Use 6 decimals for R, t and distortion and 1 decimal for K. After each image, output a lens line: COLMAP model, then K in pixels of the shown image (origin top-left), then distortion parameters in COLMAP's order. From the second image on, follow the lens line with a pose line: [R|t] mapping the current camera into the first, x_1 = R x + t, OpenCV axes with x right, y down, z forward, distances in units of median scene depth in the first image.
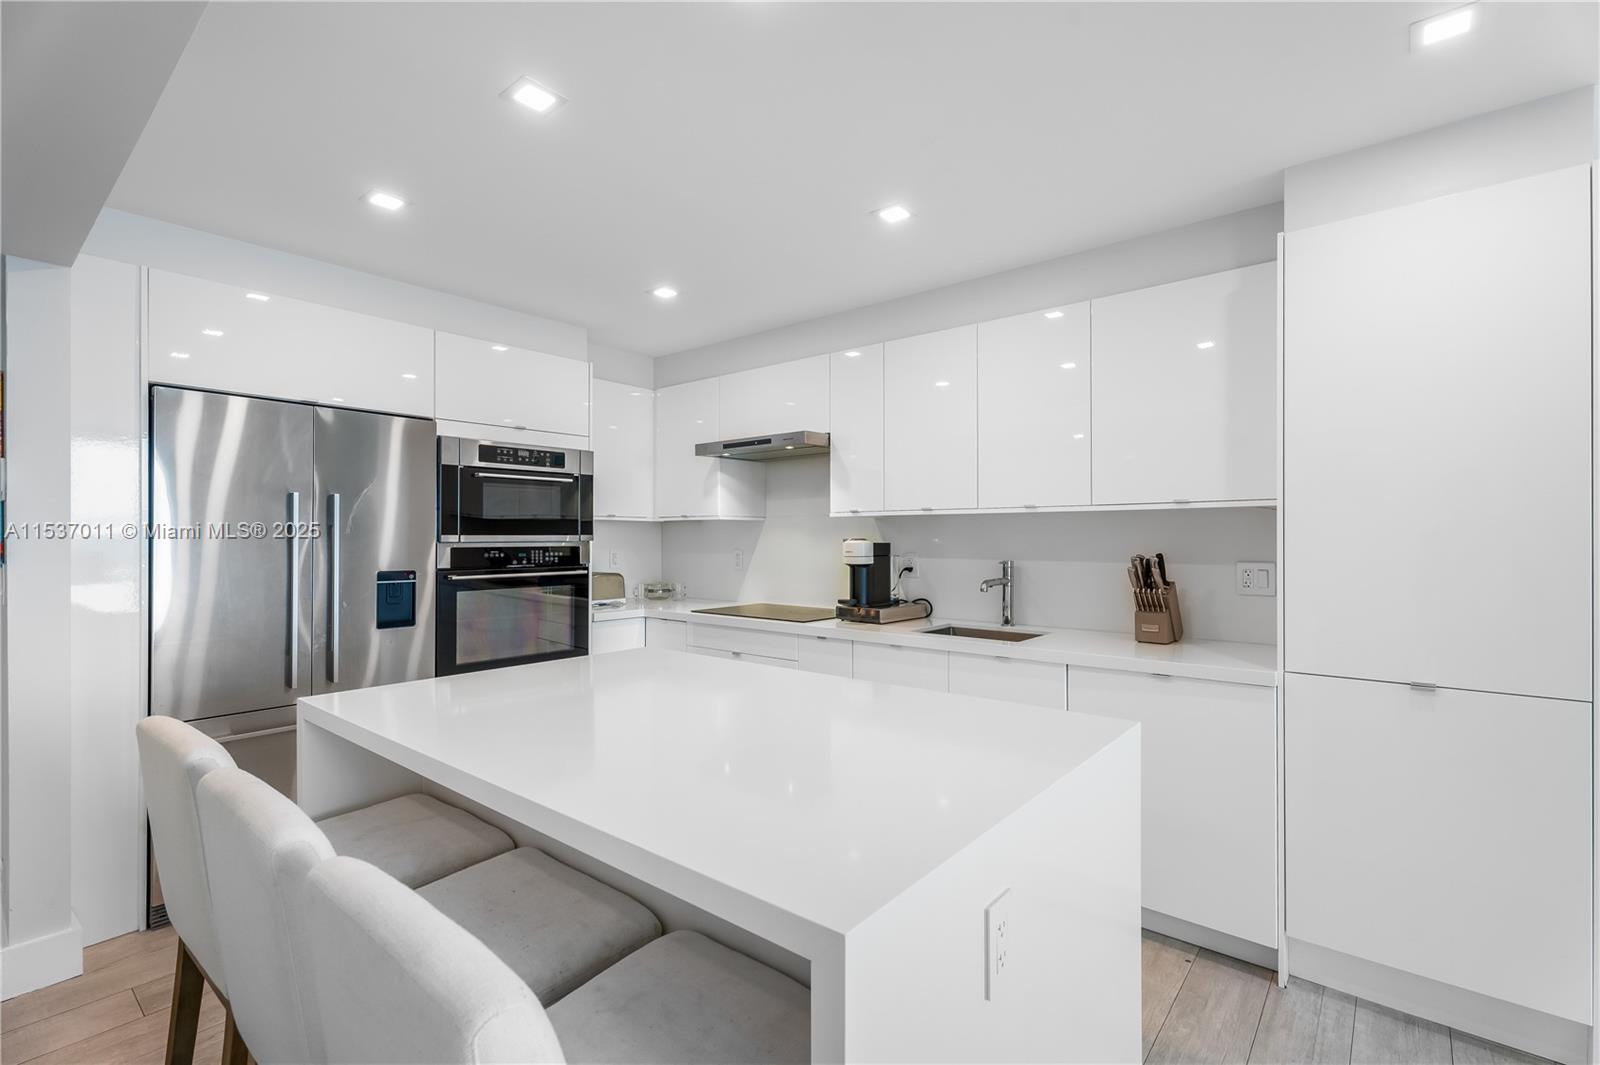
lens RADIAL K [[724.3, 0, 803.2], [0, 724.3, 538.7], [0, 0, 1]] dist [0.004442, -0.000020]
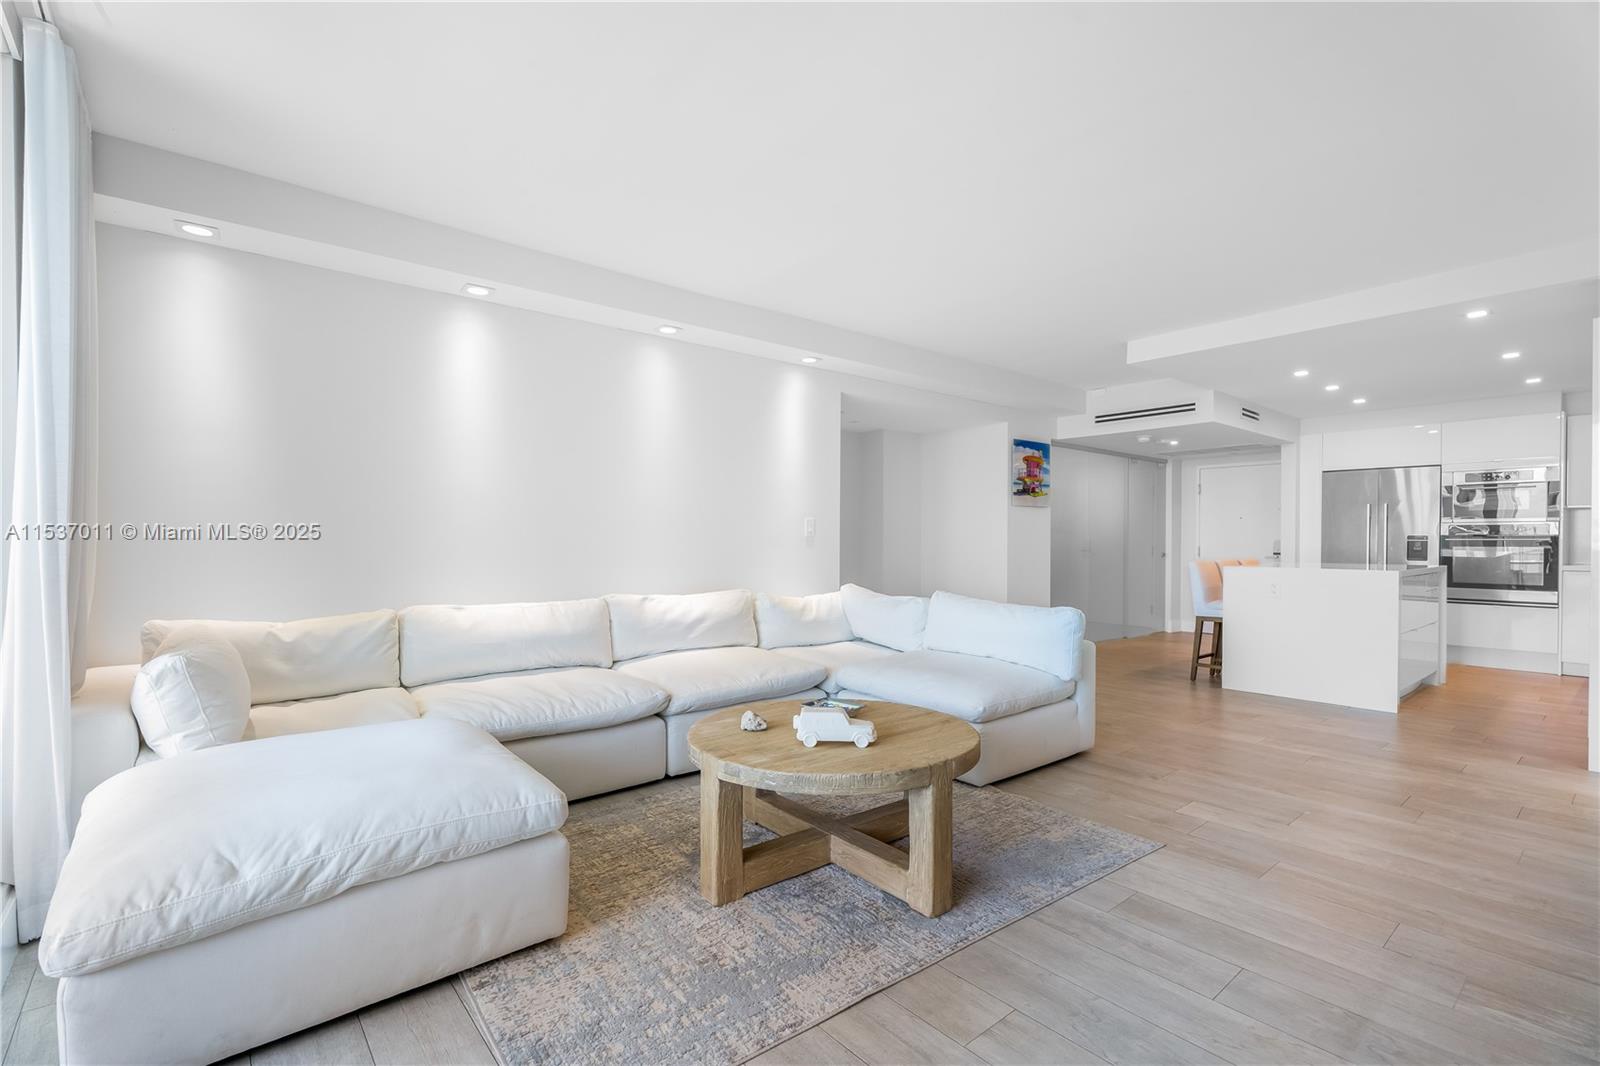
lens RADIAL K [[724.3, 0, 833.1], [0, 724.3, 548.0], [0, 0, 1]] dist [0.004442, -0.000020]
pose [[-0.146142, 0.023841, -0.988976, 1.798767], [0.010103, 0.999693, 0.022607, 0.011774], [0.989212, -0.006688, -0.146338, -0.434274]]
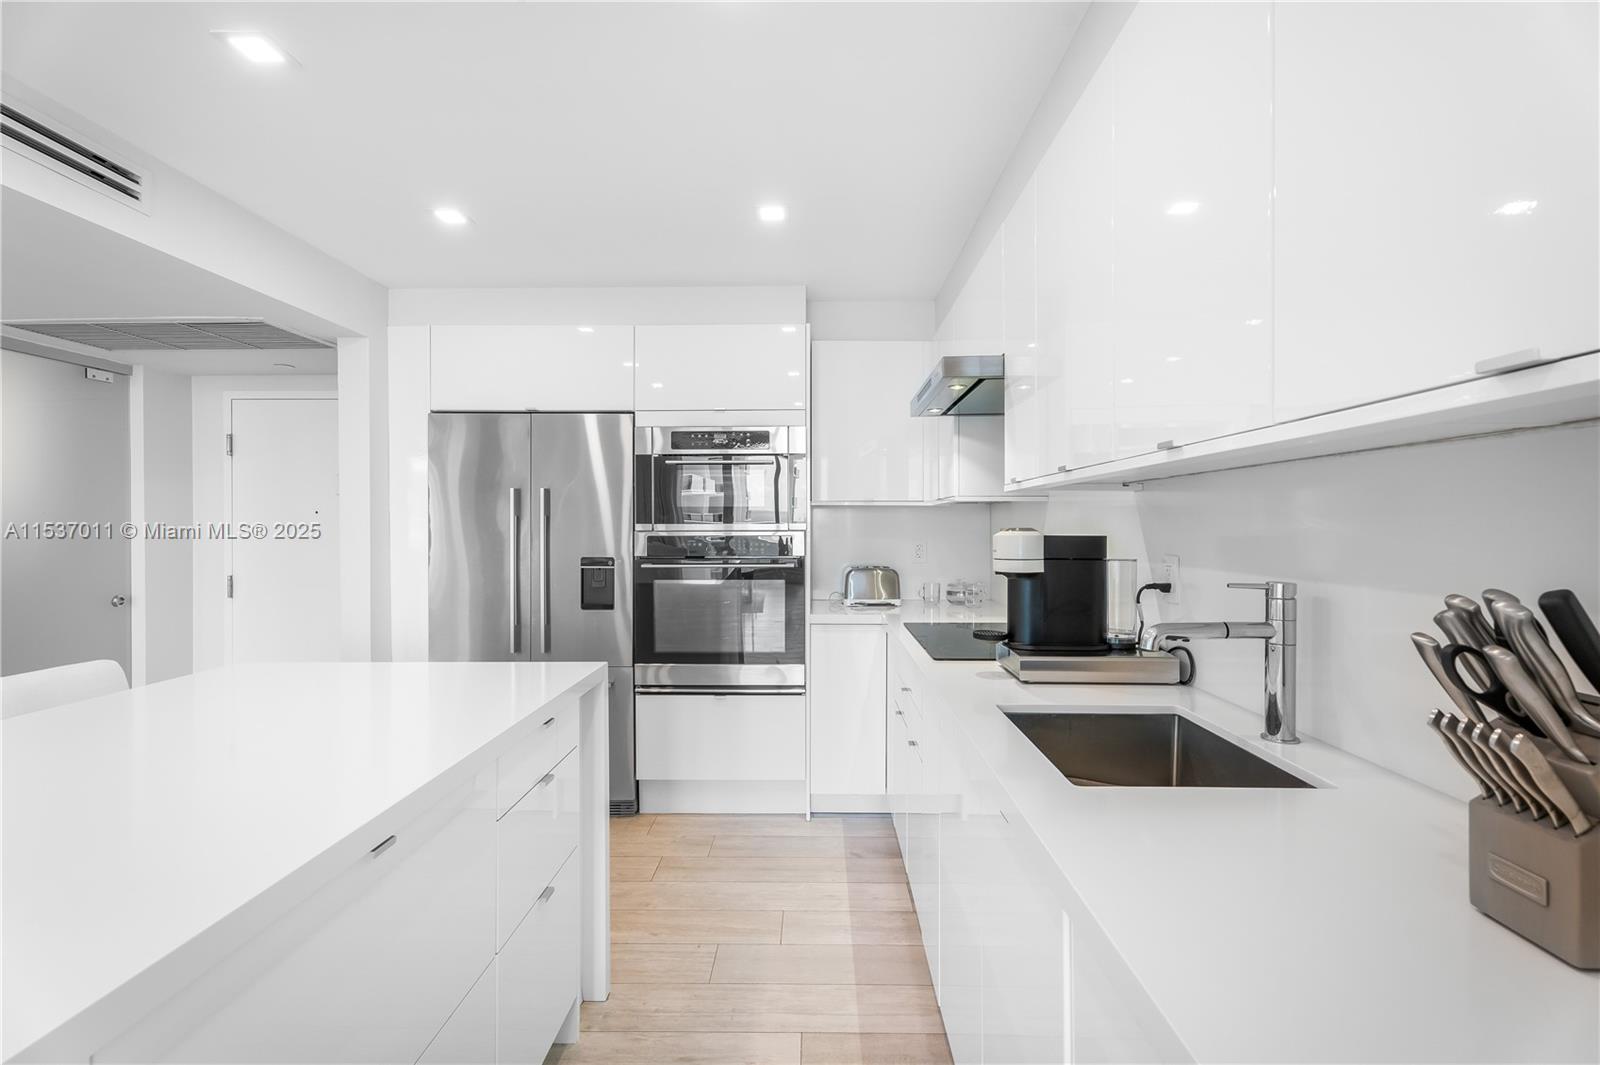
lens RADIAL K [[724.3, 0, 806.5], [0, 724.3, 533.5], [0, 0, 1]] dist [0.004442, -0.000020]
pose [[0.622547, 0.007651, -0.782545, 0.439395], [0.000167, 0.999951, 0.009909, -0.001578], [0.782582, -0.006300, 0.622516, 0.531374]]
